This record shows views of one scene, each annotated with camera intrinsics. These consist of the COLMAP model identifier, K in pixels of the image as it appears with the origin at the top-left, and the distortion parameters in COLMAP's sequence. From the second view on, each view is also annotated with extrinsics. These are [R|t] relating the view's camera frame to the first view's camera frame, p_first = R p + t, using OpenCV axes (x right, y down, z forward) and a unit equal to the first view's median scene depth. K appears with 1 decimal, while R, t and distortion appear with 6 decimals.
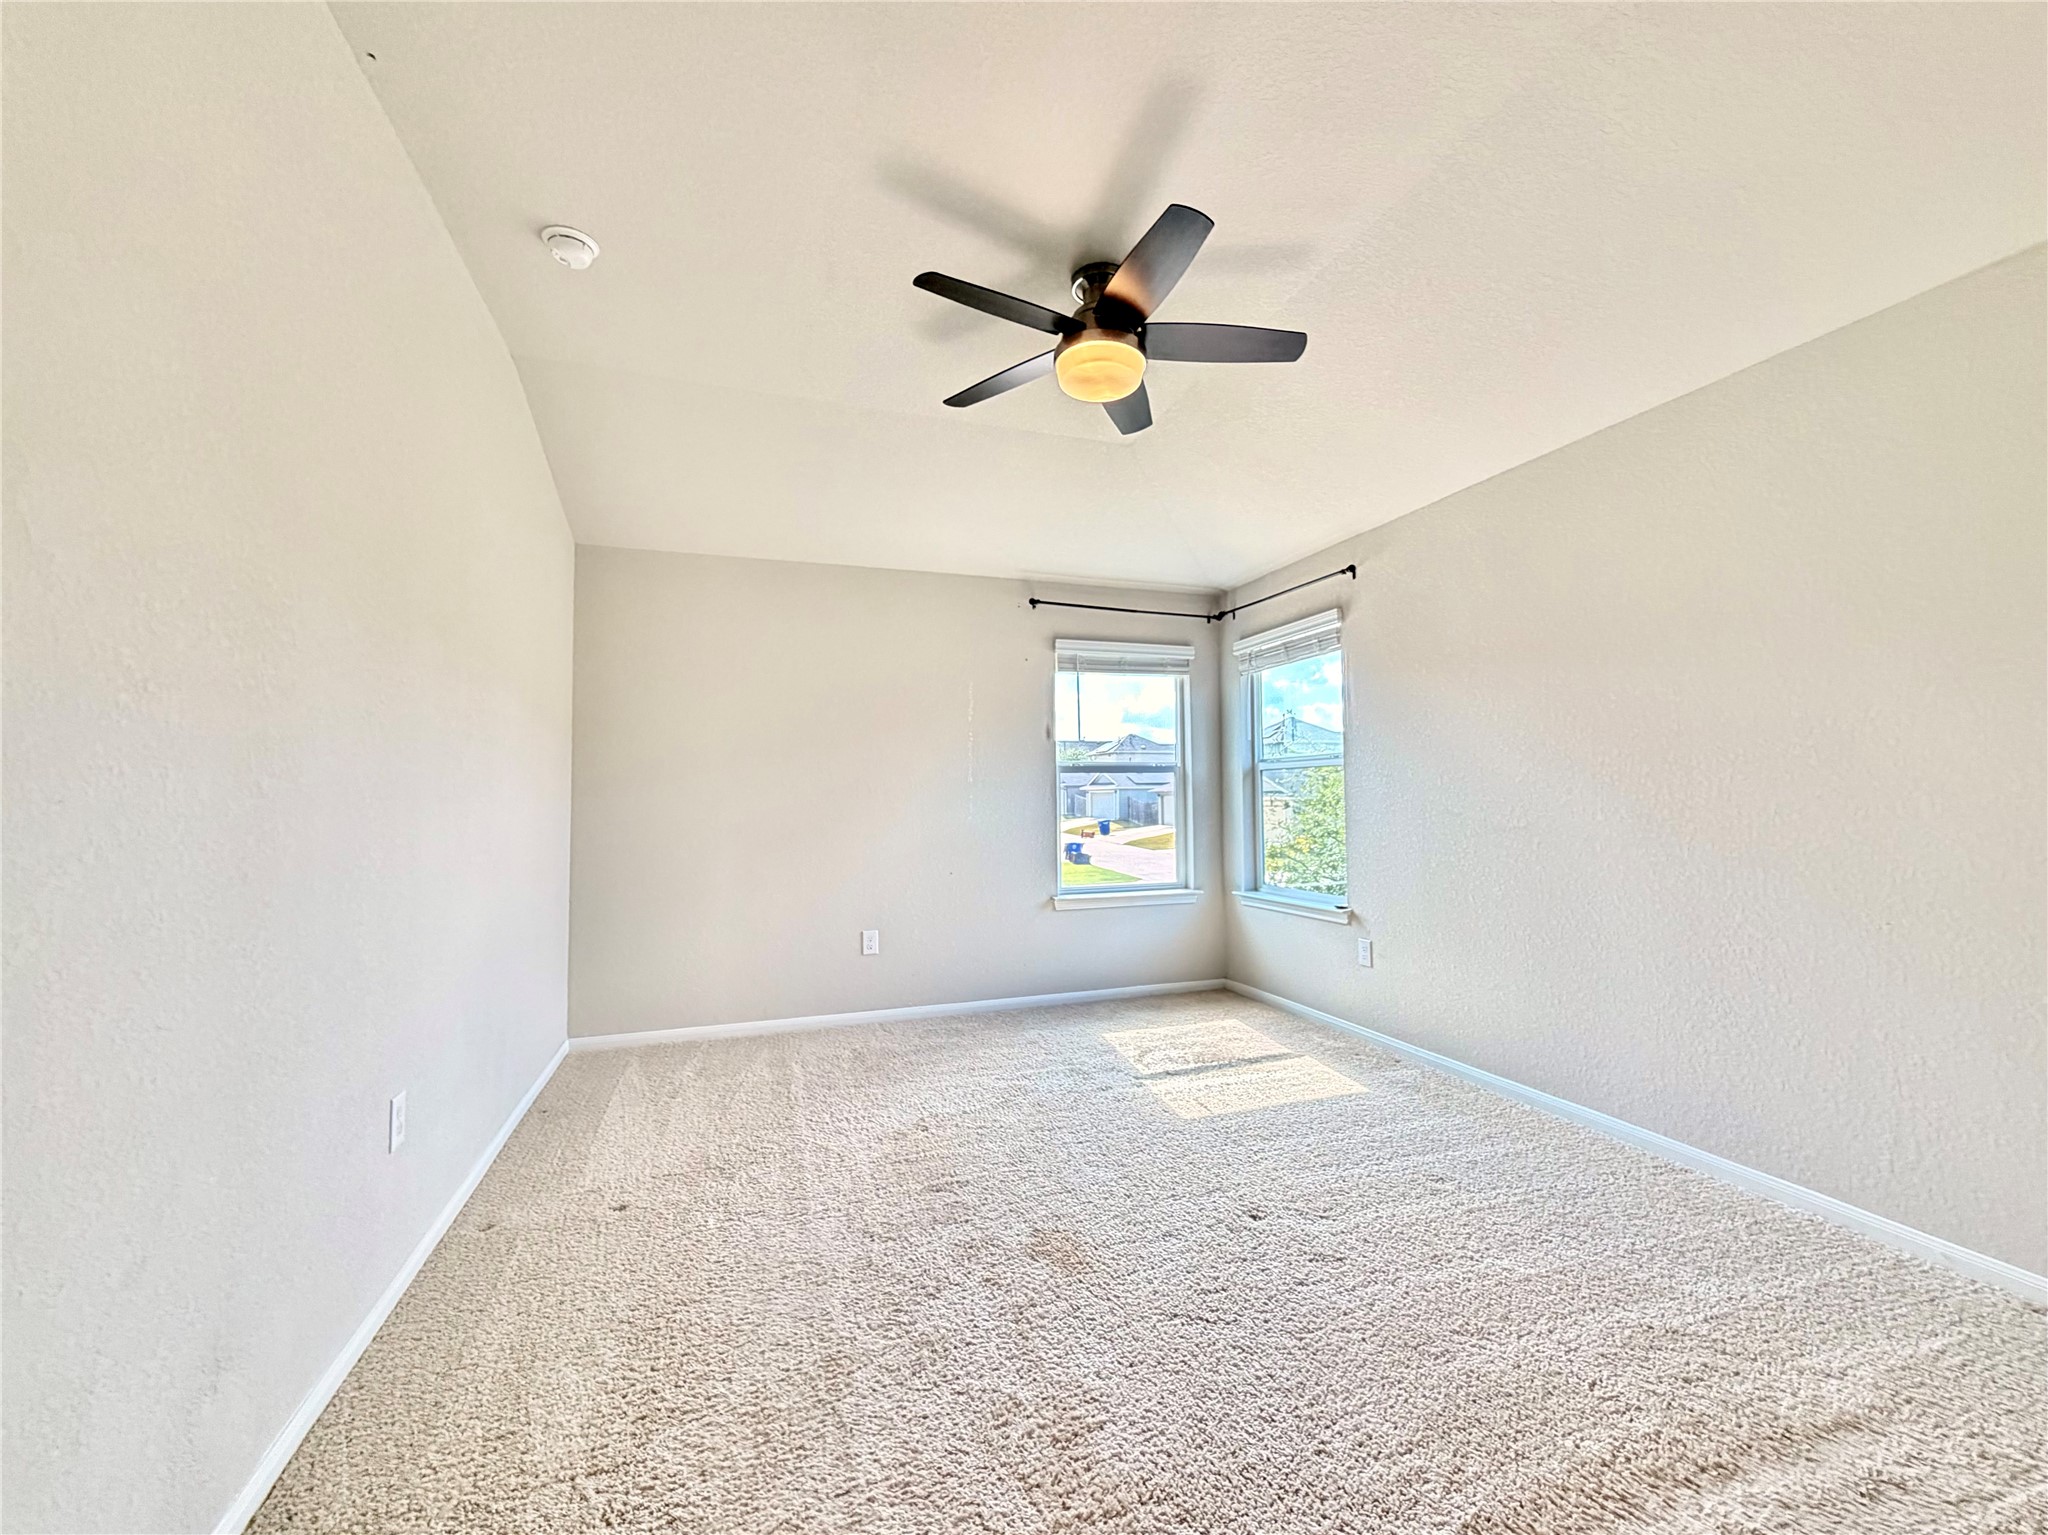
lens RADIAL K [[844.6, 0, 1016.4], [0, 844.6, 786.6], [0, 0, 1]] dist [-0.001109, 0.000915]
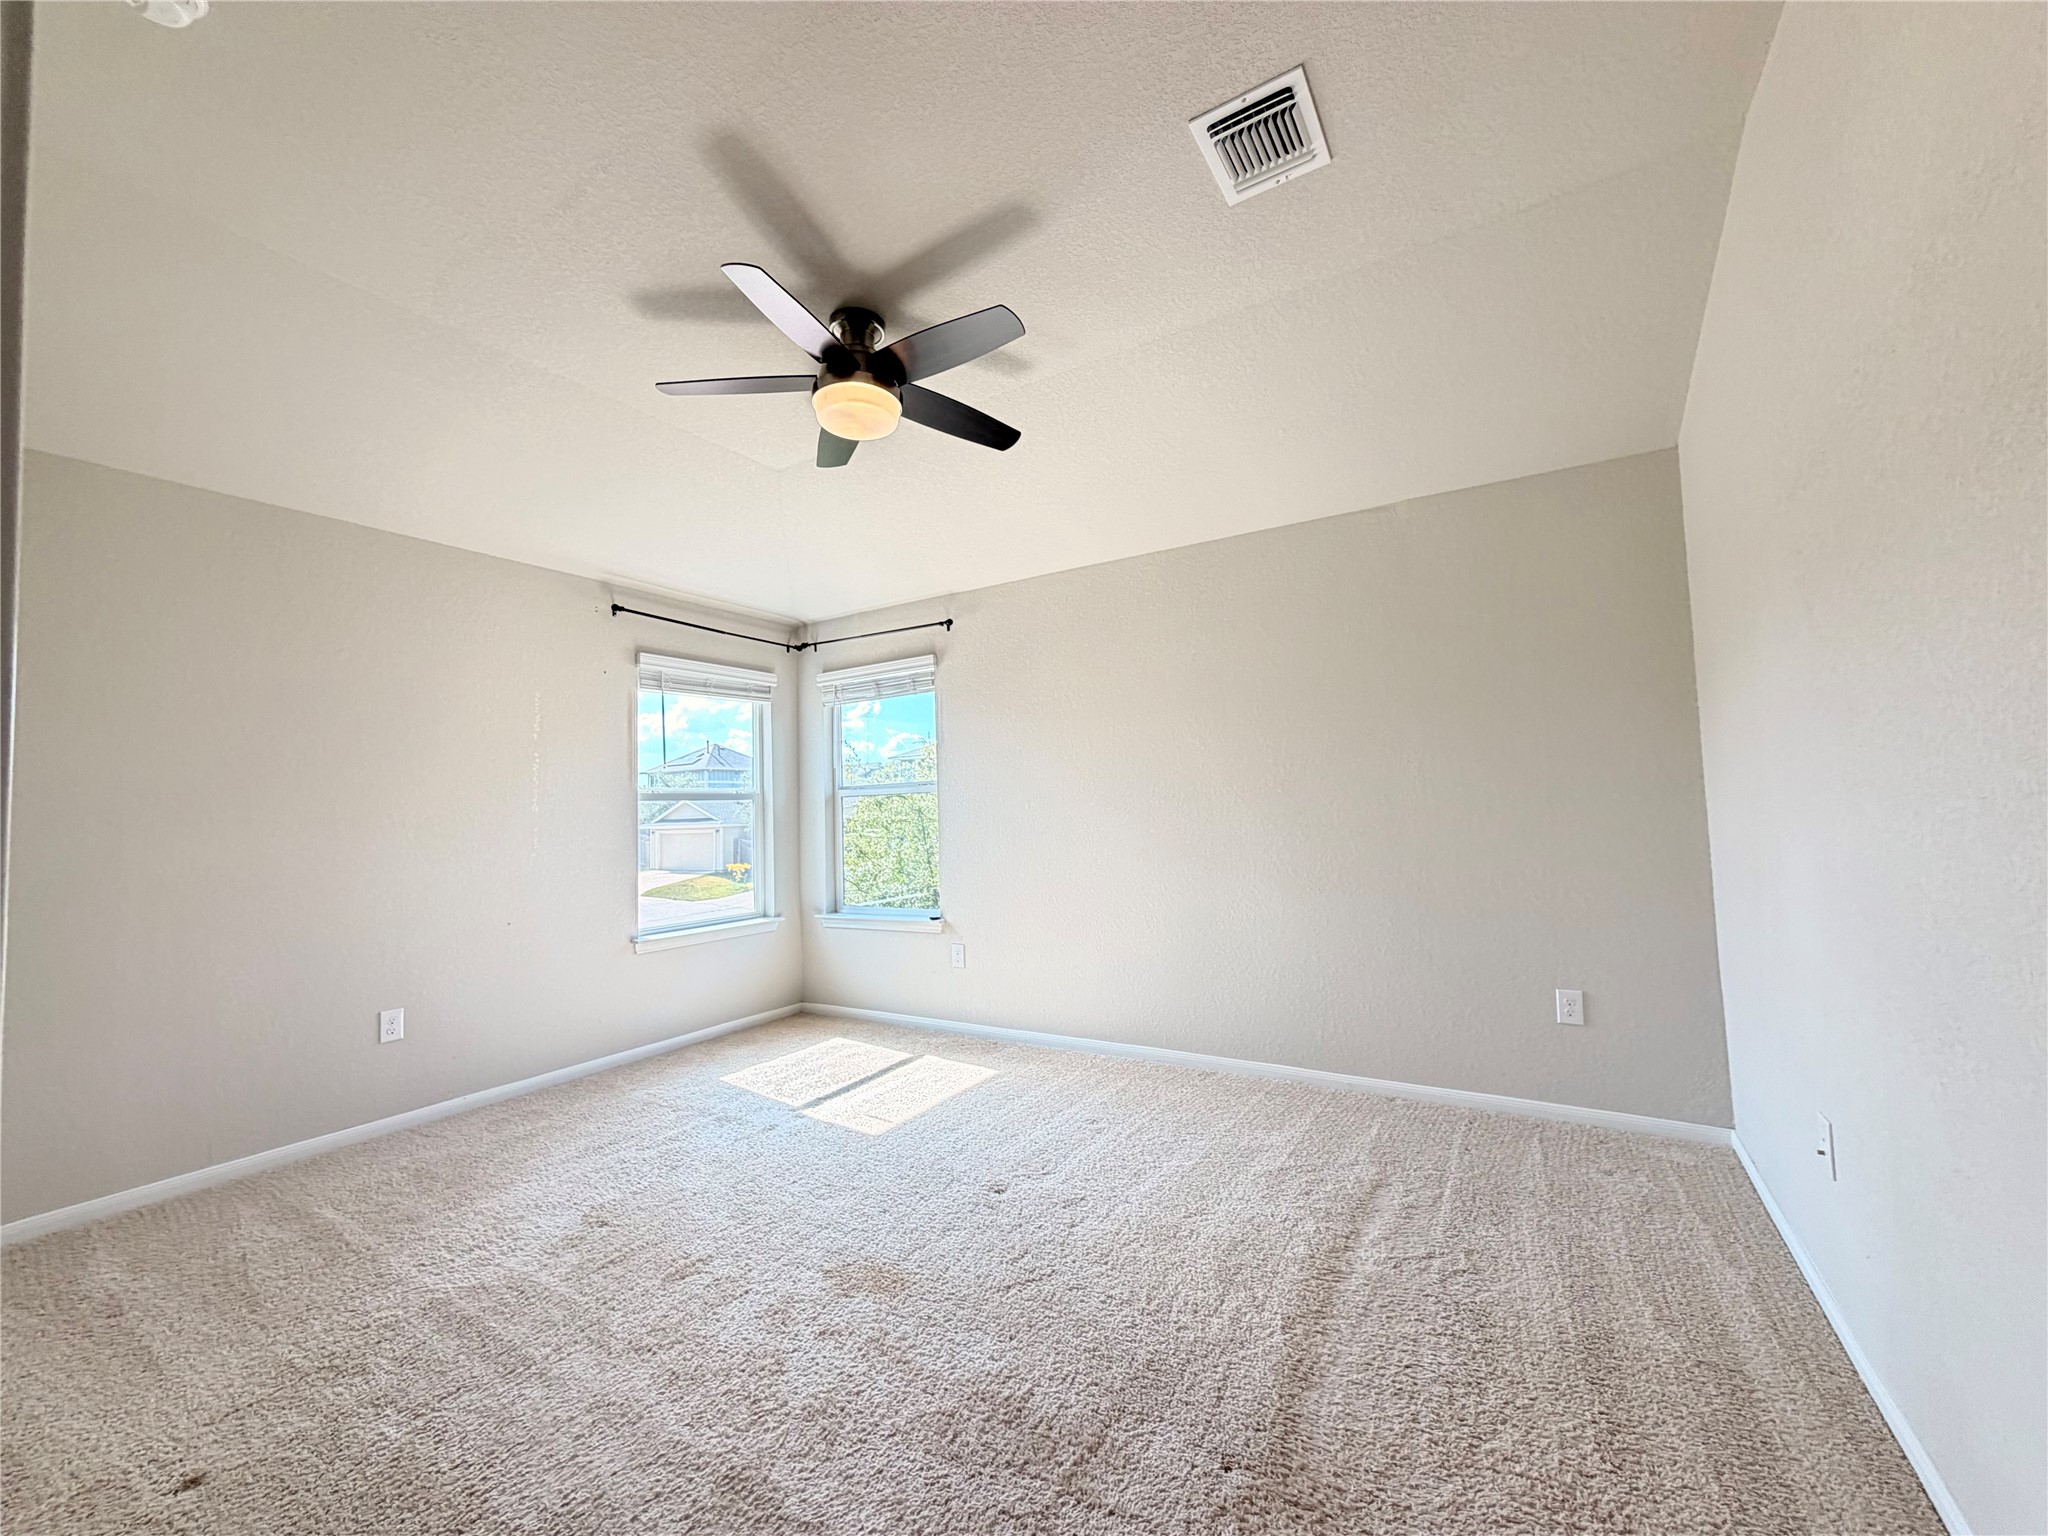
lens RADIAL K [[844.6, 0, 1016.4], [0, 844.6, 787.1], [0, 0, 1]] dist [-0.001109, 0.000915]
pose [[0.766459, 0.007041, 0.642254, -0.266670], [0.013841, 0.999527, -0.027475, -0.000096], [-0.642144, 0.029948, 0.765999, 0.063076]]
